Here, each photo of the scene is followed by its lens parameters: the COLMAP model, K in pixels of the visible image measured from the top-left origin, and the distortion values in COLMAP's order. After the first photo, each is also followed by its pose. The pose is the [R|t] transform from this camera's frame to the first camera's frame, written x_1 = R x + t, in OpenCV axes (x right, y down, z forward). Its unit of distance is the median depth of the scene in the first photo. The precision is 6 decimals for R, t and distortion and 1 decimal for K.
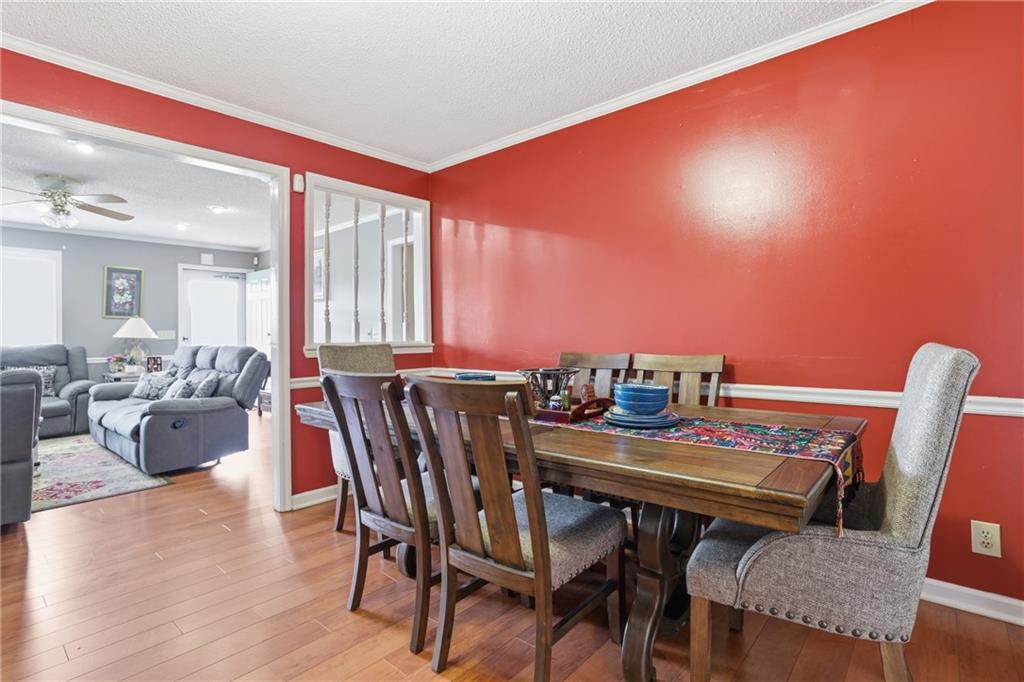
lens RADIAL K [[514.9, 0, 512.3], [0, 514.9, 324.4], [0, 0, 1]] dist [0.000201, -0.000046]
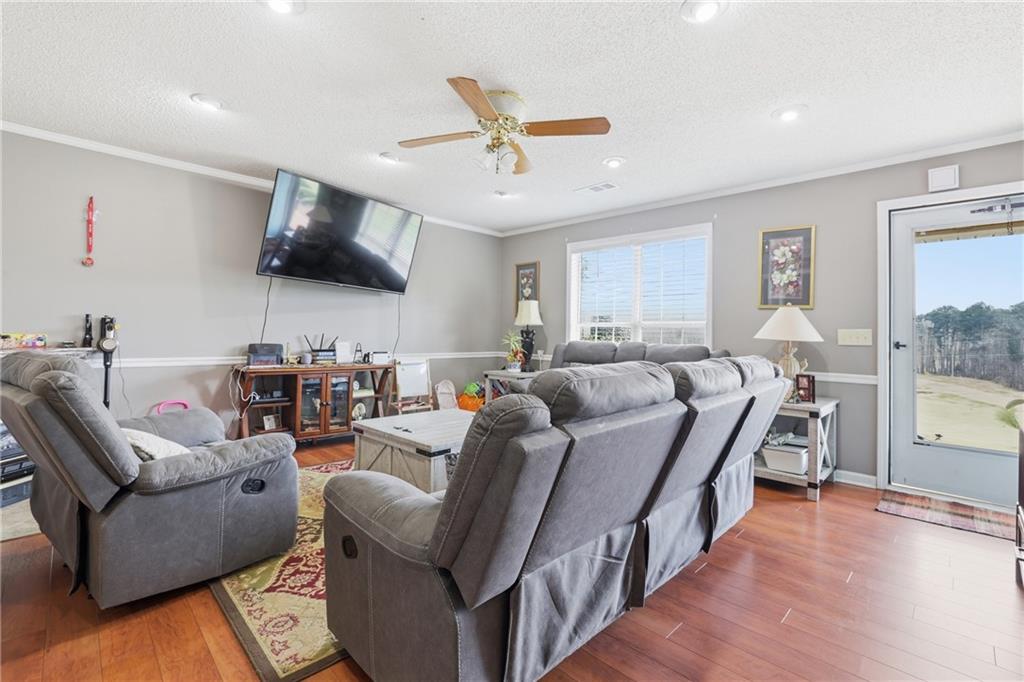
lens RADIAL K [[458.4, 0, 508.6], [0, 458.4, 330.8], [0, 0, 1]] dist [-0.042061, 0.015461]
pose [[-0.064642, 0.009970, -0.997859, -0.177160], [-0.004447, 0.999937, 0.010279, 0.011554], [0.997899, 0.005102, -0.064593, 0.699347]]
